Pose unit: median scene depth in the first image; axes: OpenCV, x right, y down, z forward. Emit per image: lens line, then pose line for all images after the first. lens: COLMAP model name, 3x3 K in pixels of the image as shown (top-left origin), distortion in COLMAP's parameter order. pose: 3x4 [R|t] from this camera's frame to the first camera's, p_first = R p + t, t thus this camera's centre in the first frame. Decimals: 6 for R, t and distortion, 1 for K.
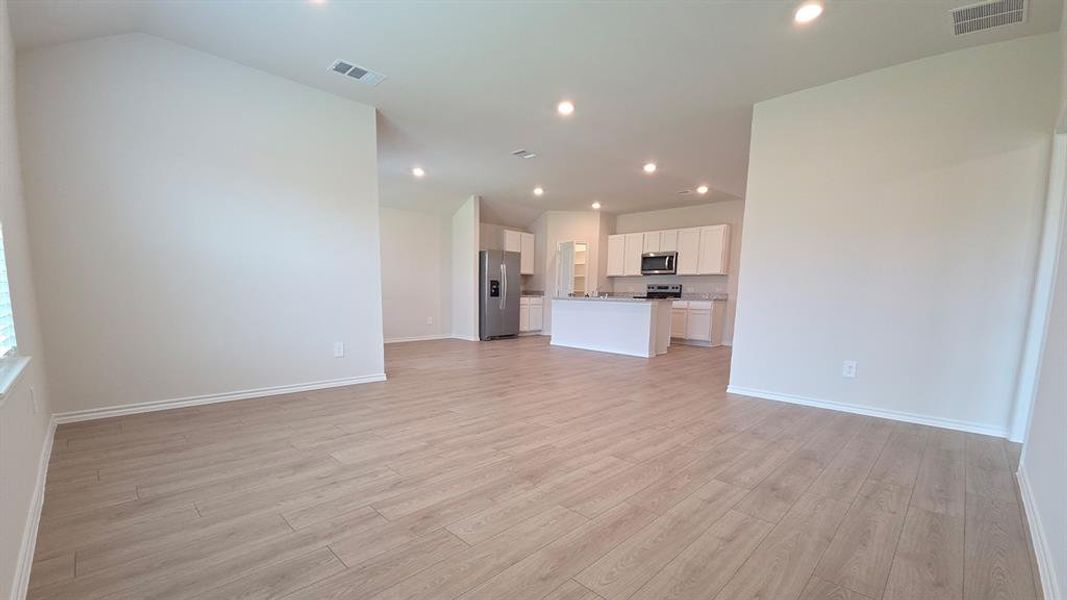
lens RADIAL K [[433.9, 0, 535.2], [0, 433.9, 348.6], [0, 0, 1]] dist [-0.003177, -0.004843]
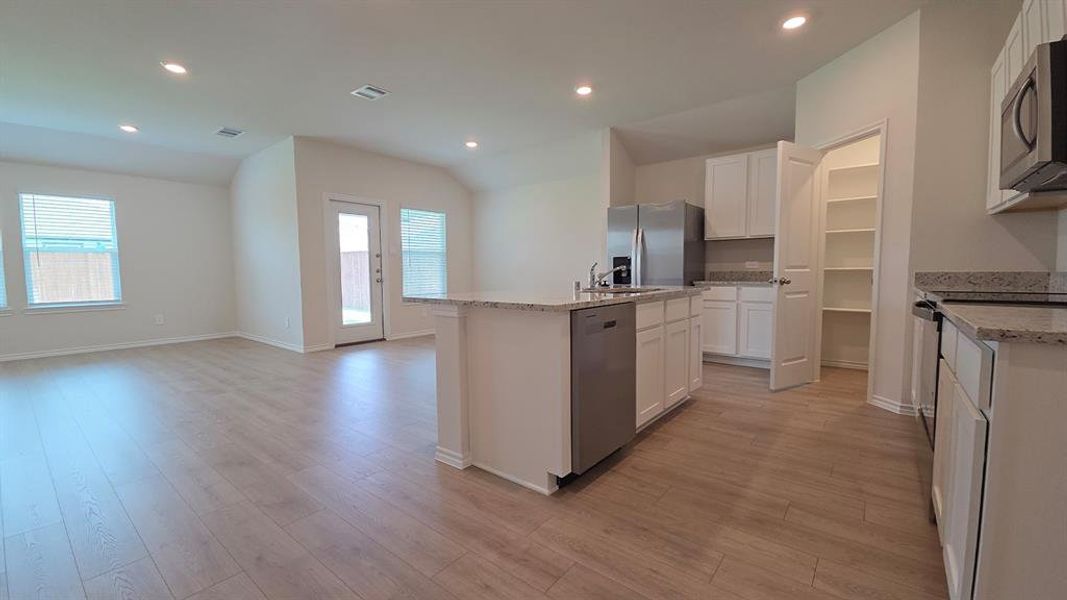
lens RADIAL K [[433.9, 0, 520.0], [0, 433.9, 301.2], [0, 0, 1]] dist [-0.003177, -0.004843]
pose [[0.060773, 0.051817, -0.996806, 0.466677], [-0.122731, 0.991462, 0.044056, -0.098116], [0.990577, 0.119662, 0.066614, 0.769528]]
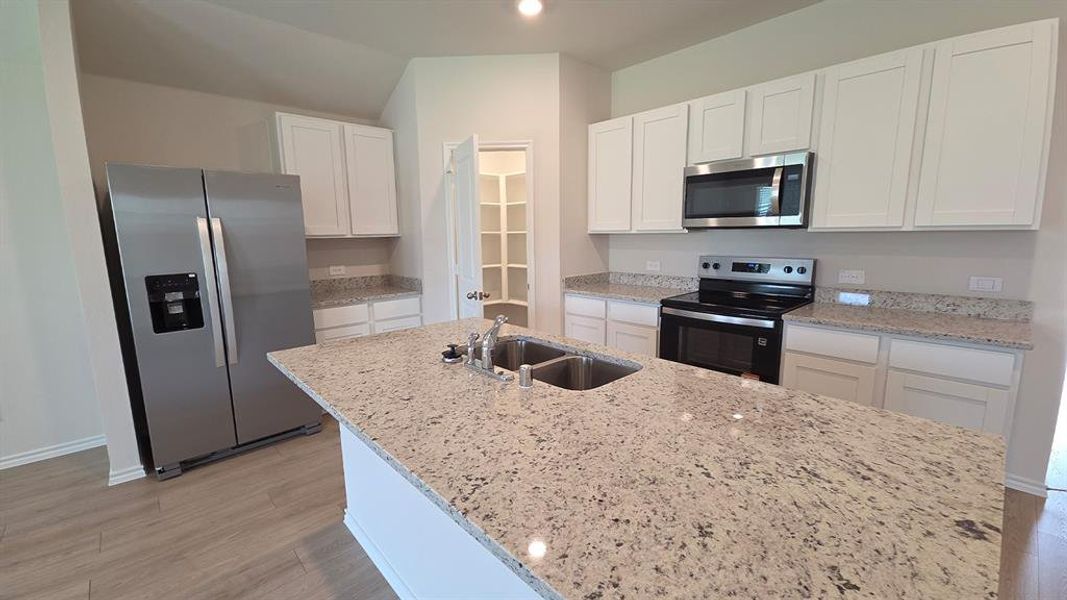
lens RADIAL K [[433.9, 0, 530.4], [0, 433.9, 300.3], [0, 0, 1]] dist [-0.003177, -0.004843]
pose [[0.998183, -0.024427, -0.055074, 0.147732], [0.025670, 0.999429, 0.021987, -0.130477], [0.054505, -0.023361, 0.998240, 0.676988]]
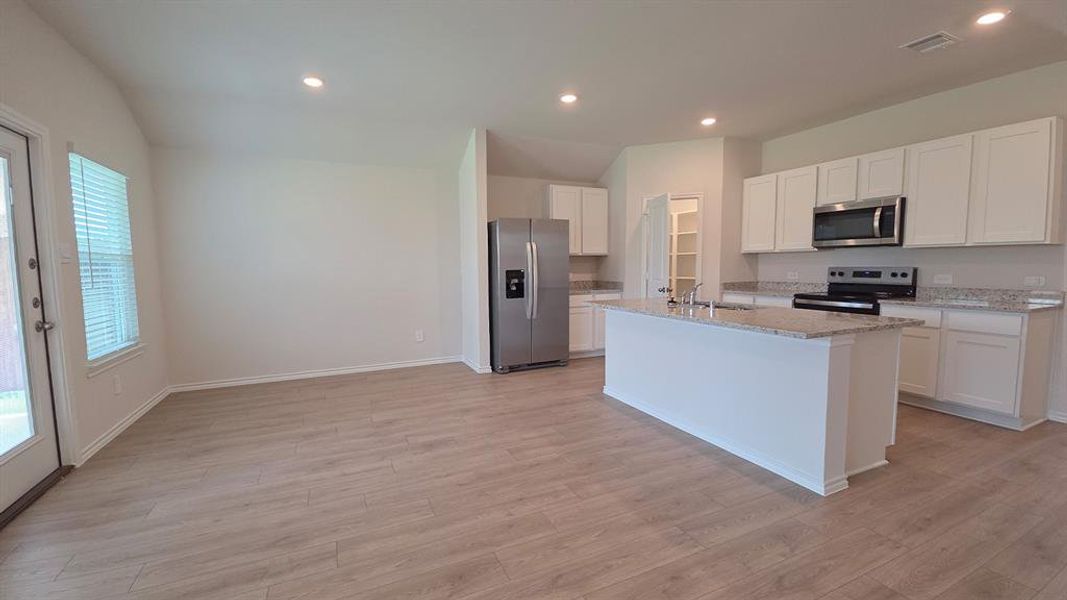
lens RADIAL K [[433.9, 0, 522.0], [0, 433.9, 300.7], [0, 0, 1]] dist [-0.003177, -0.004843]
pose [[0.927618, 0.003887, -0.373511, 0.123924], [-0.023096, 0.998629, -0.046969, -0.082711], [0.372816, 0.052196, 0.926436, 0.433403]]
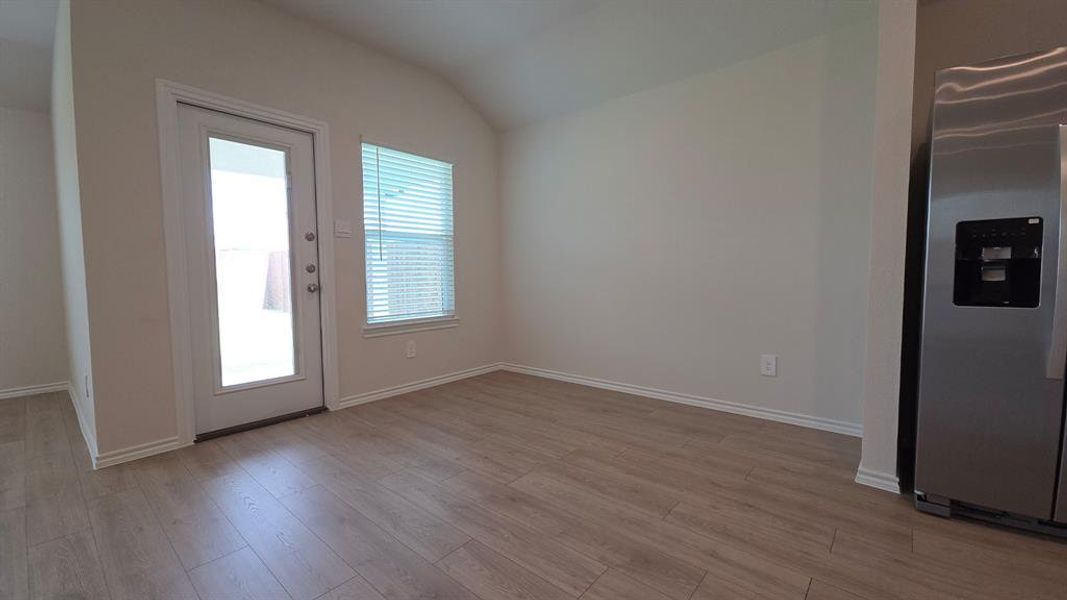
lens RADIAL K [[433.9, 0, 525.6], [0, 433.9, 298.9], [0, 0, 1]] dist [-0.003177, -0.004843]
pose [[0.039967, 0.043249, -0.998265, 0.081180], [-0.121880, 0.991814, 0.038090, -0.097440], [0.991740, 0.120146, 0.044912, 0.735538]]
